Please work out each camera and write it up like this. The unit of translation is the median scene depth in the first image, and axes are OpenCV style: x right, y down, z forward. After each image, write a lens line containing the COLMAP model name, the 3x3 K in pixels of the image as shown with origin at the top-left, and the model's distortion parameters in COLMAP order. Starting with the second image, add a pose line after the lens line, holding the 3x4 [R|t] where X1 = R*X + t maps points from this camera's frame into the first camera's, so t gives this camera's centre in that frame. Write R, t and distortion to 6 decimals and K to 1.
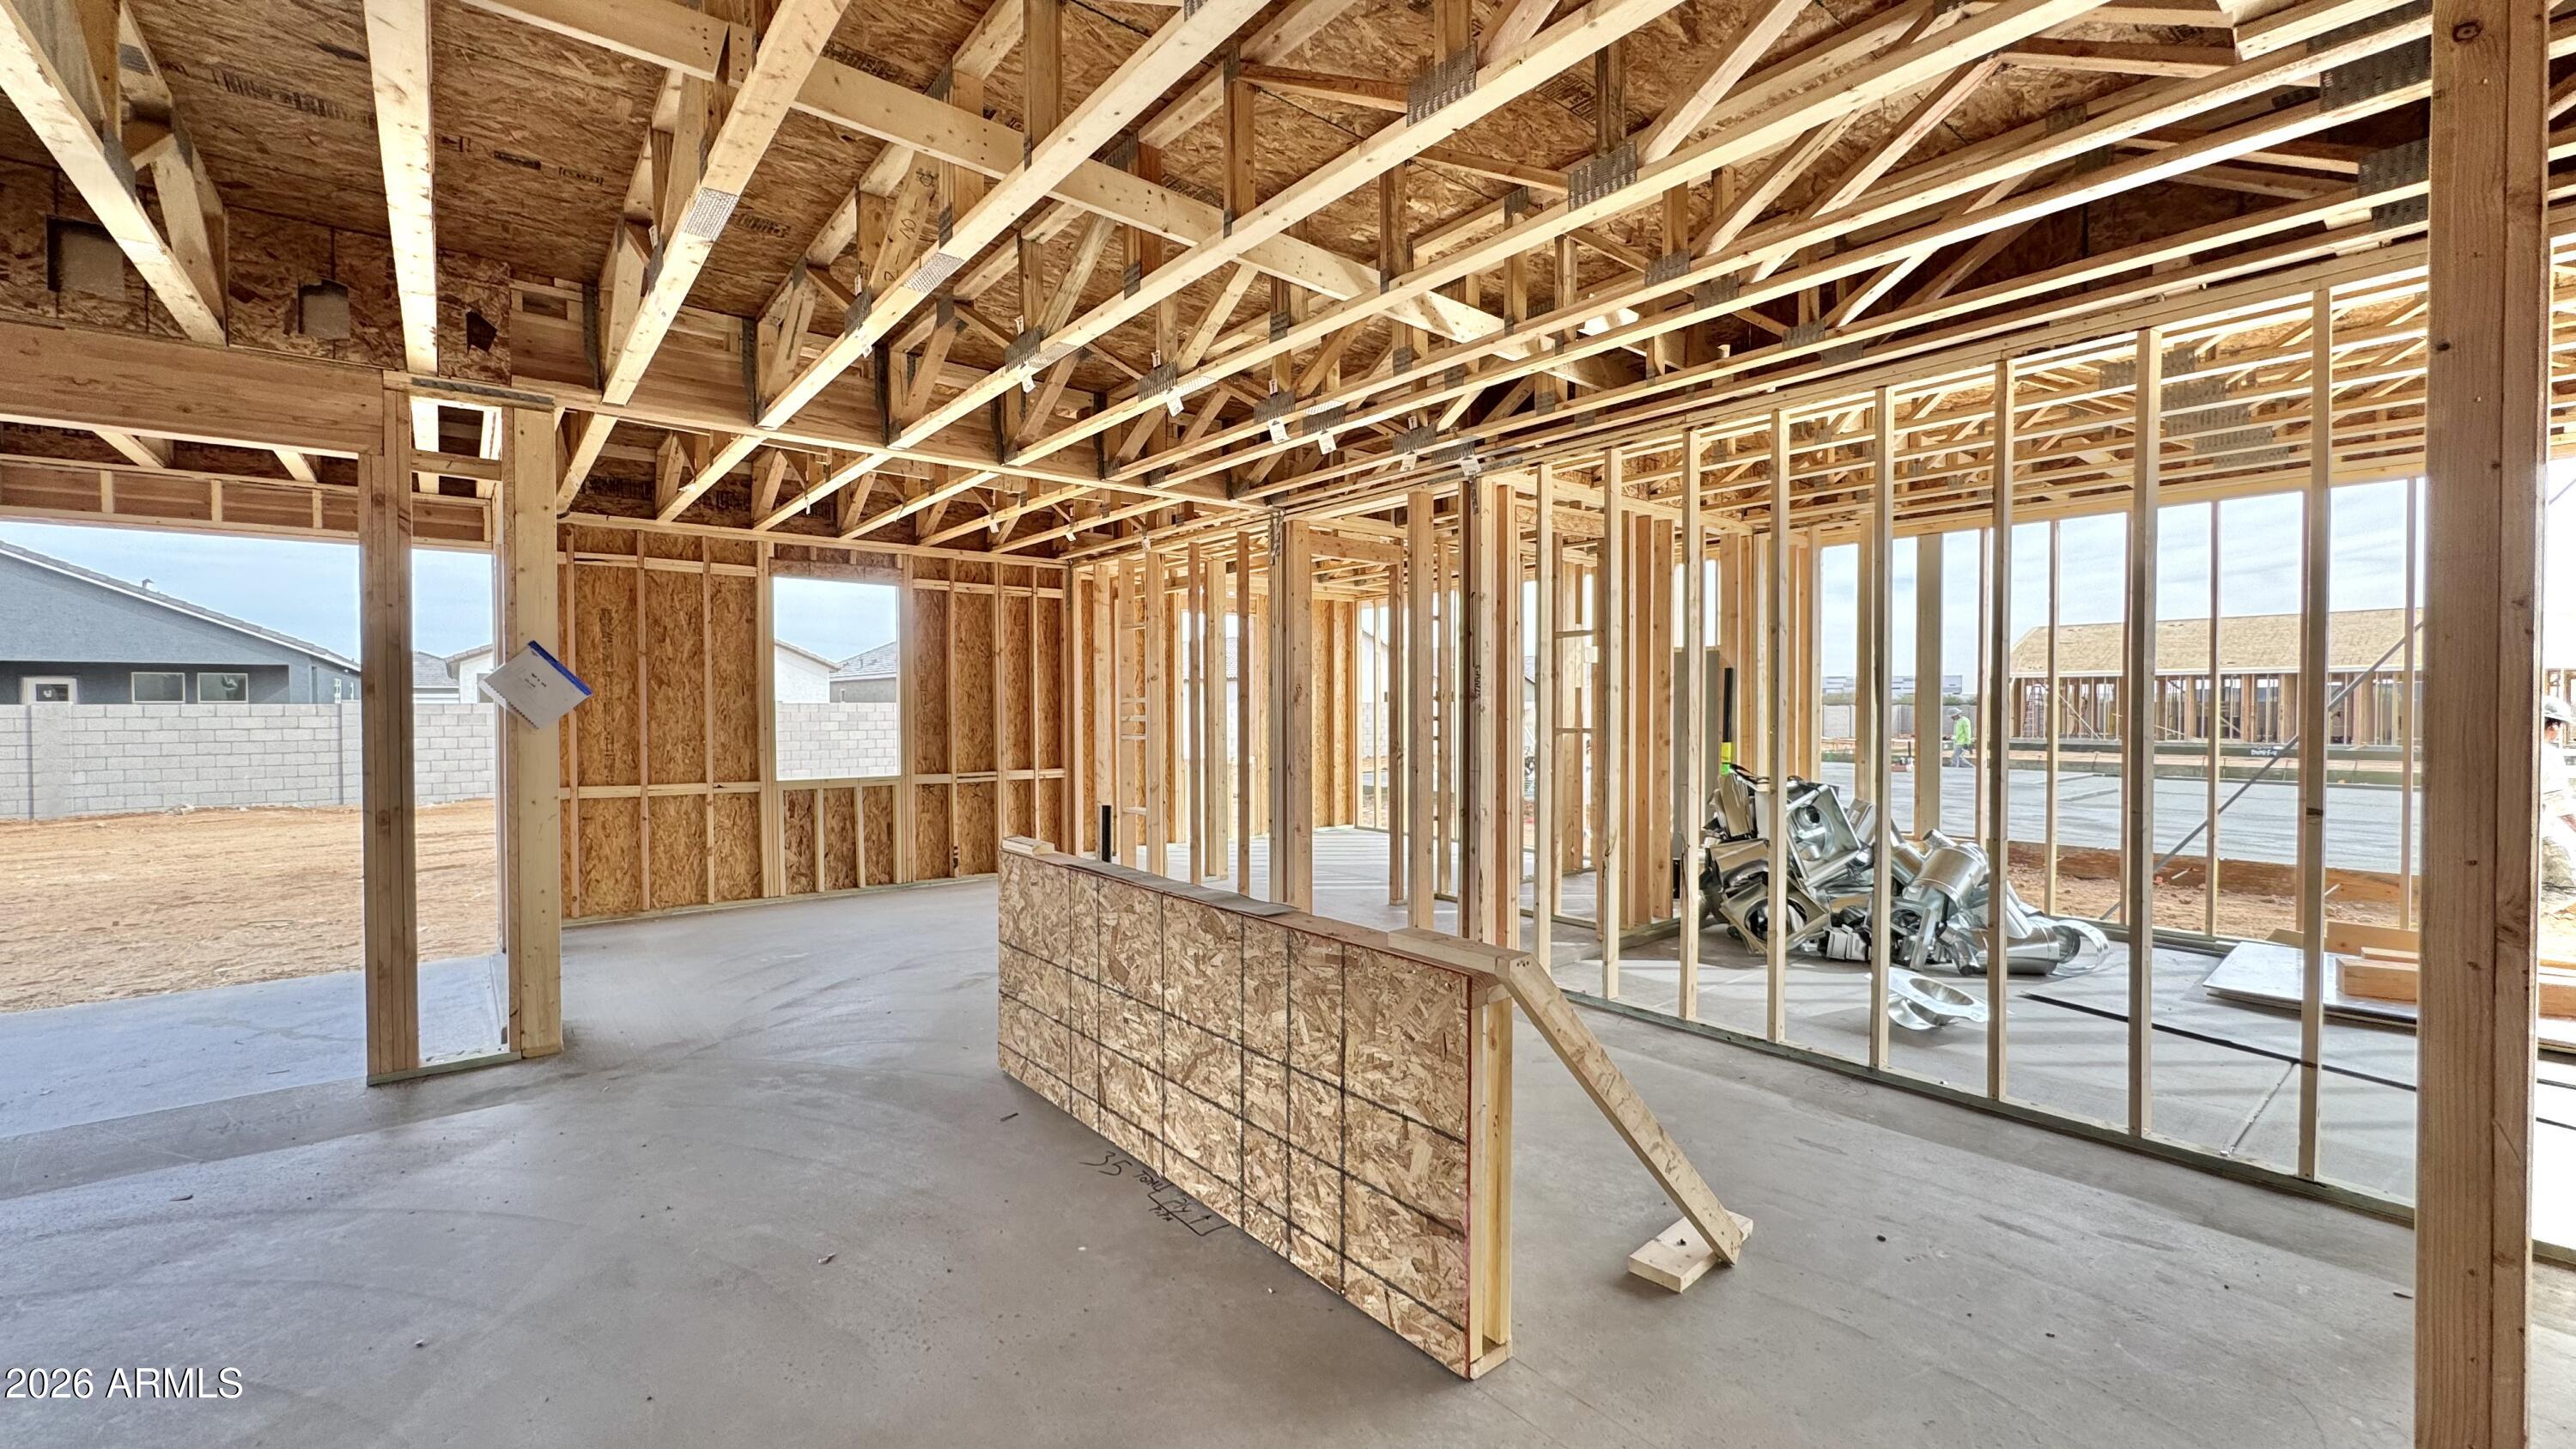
lens RADIAL K [[1032.9, 0, 1299.6], [0, 1032.9, 722.3], [0, 0, 1]] dist [-0.003800, 0.000586]
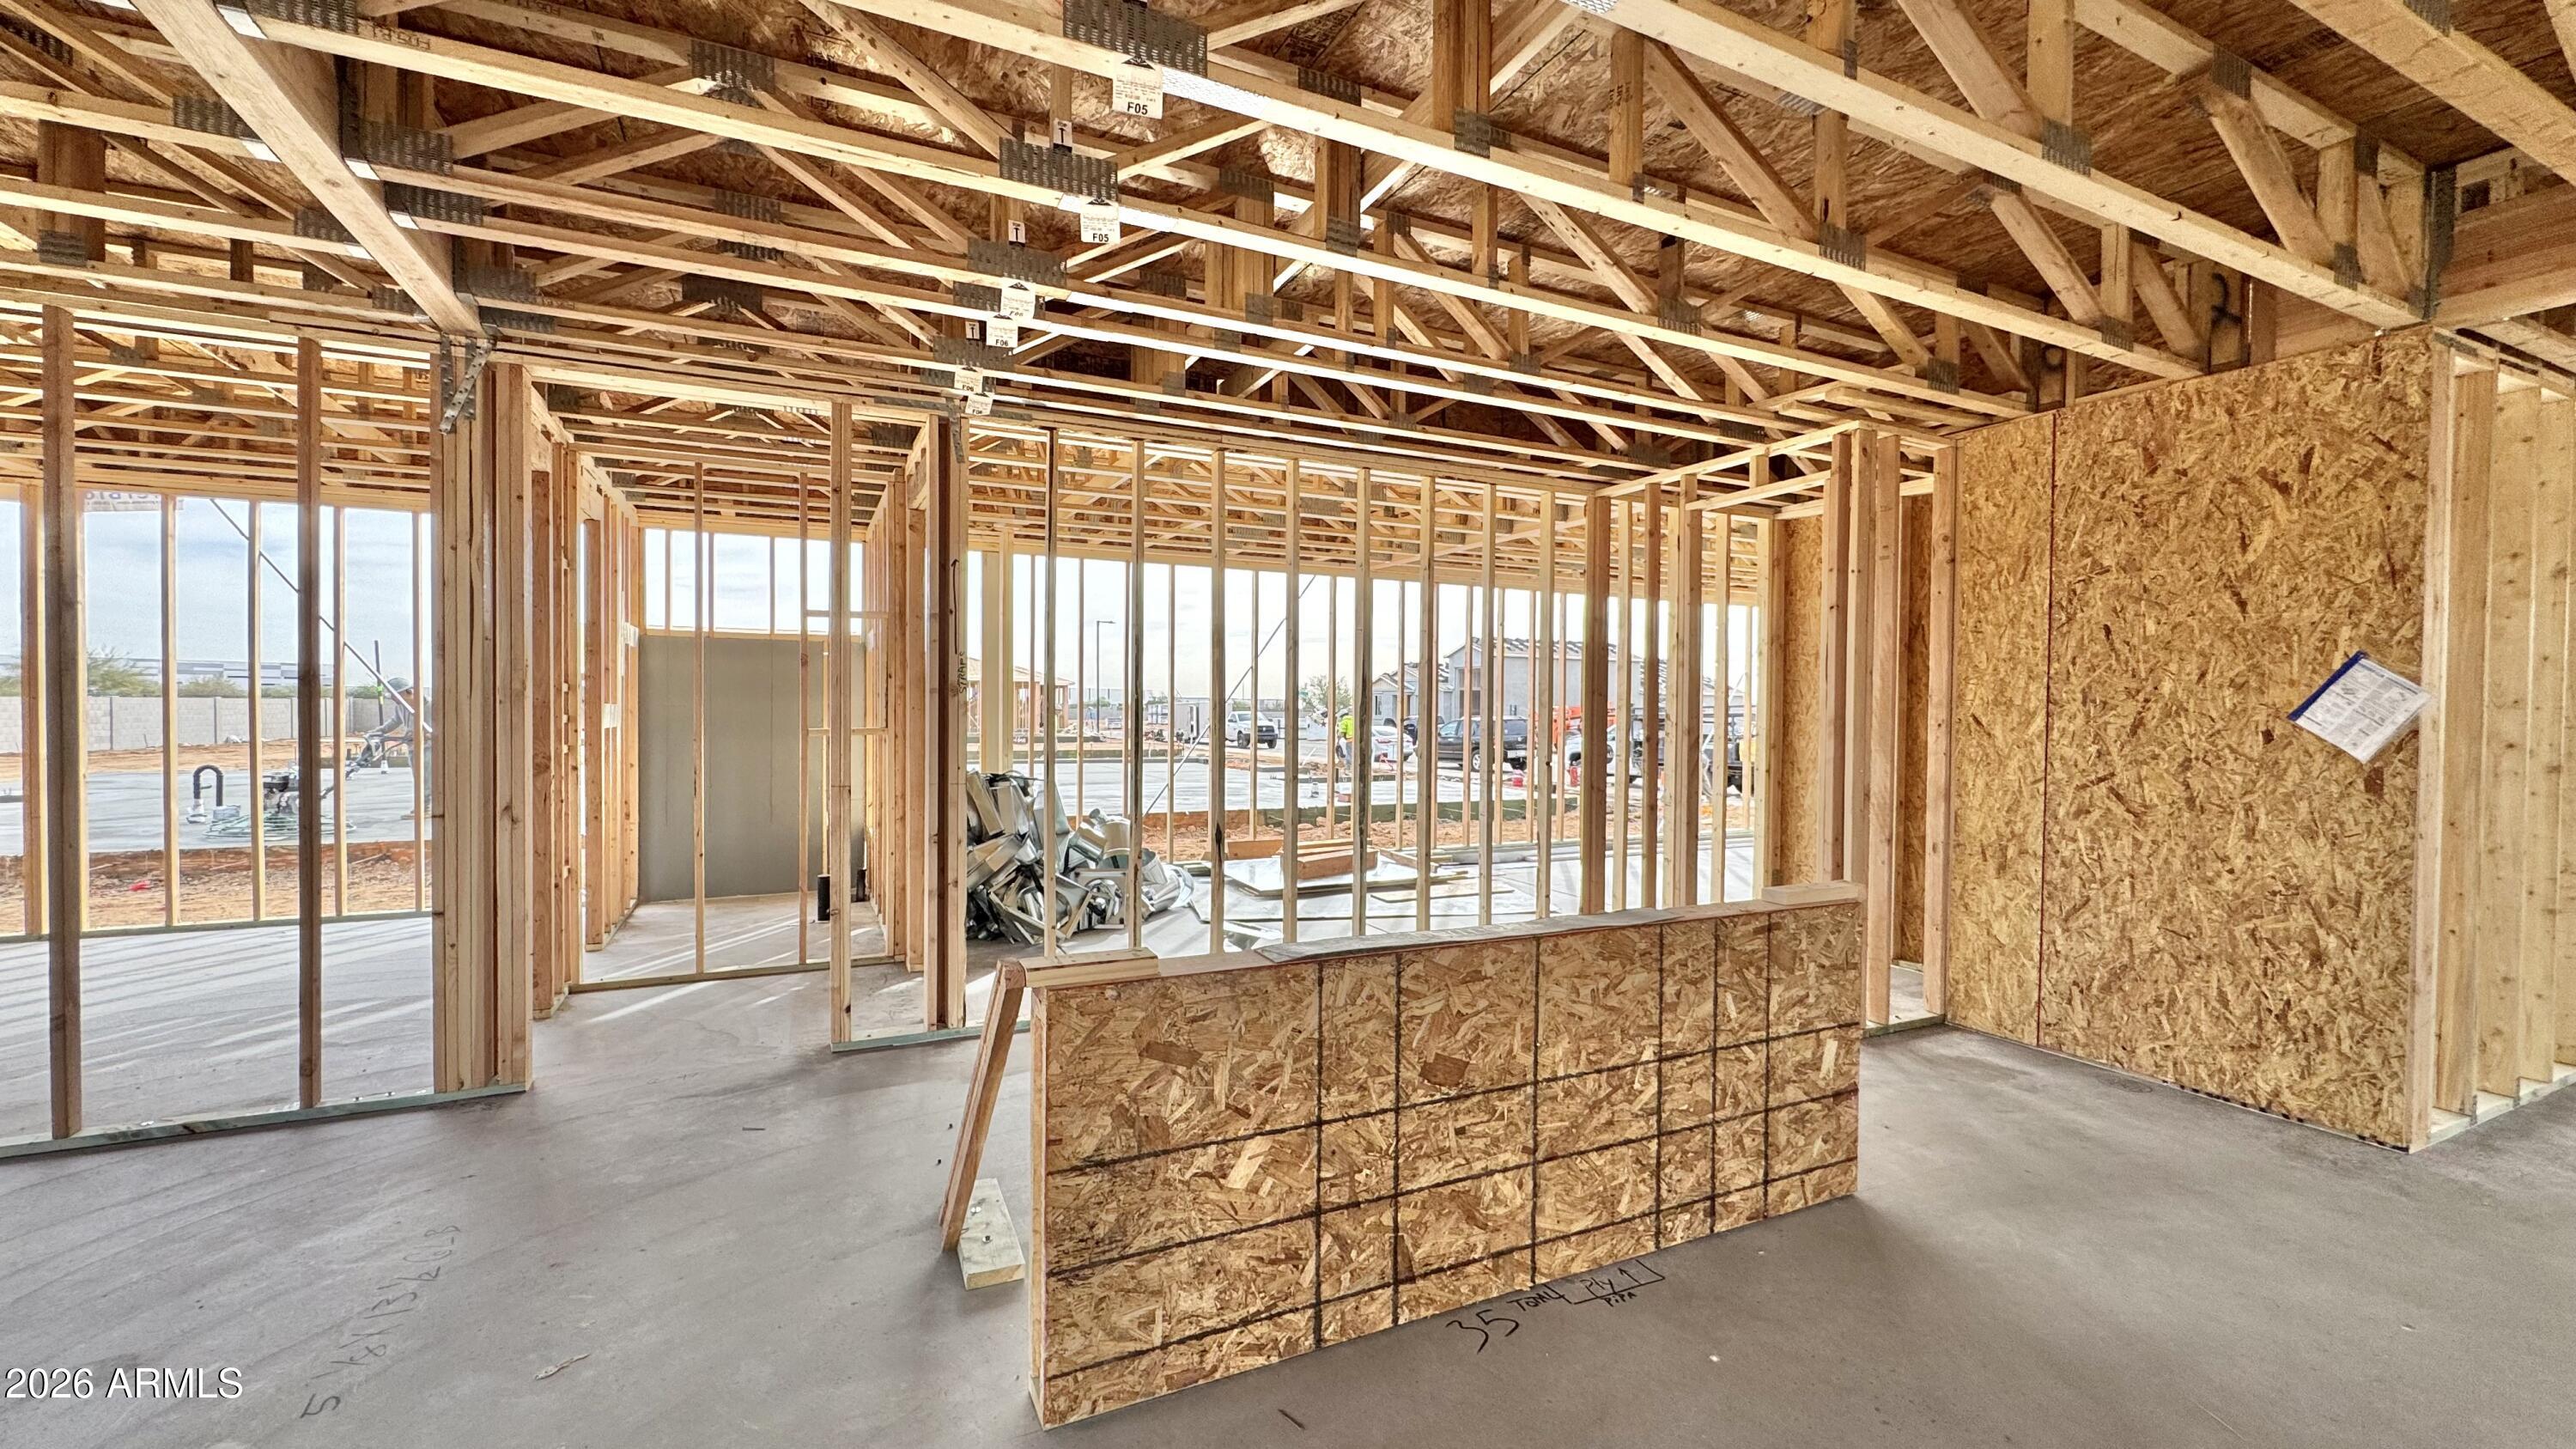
lens RADIAL K [[1032.9, 0, 1275.8], [0, 1032.9, 726.1], [0, 0, 1]] dist [-0.003800, 0.000586]
pose [[0.234357, -0.011634, 0.972081, -0.557622], [0.006893, 0.999923, 0.010305, -0.005718], [-0.972126, 0.004285, 0.234420, 0.582318]]
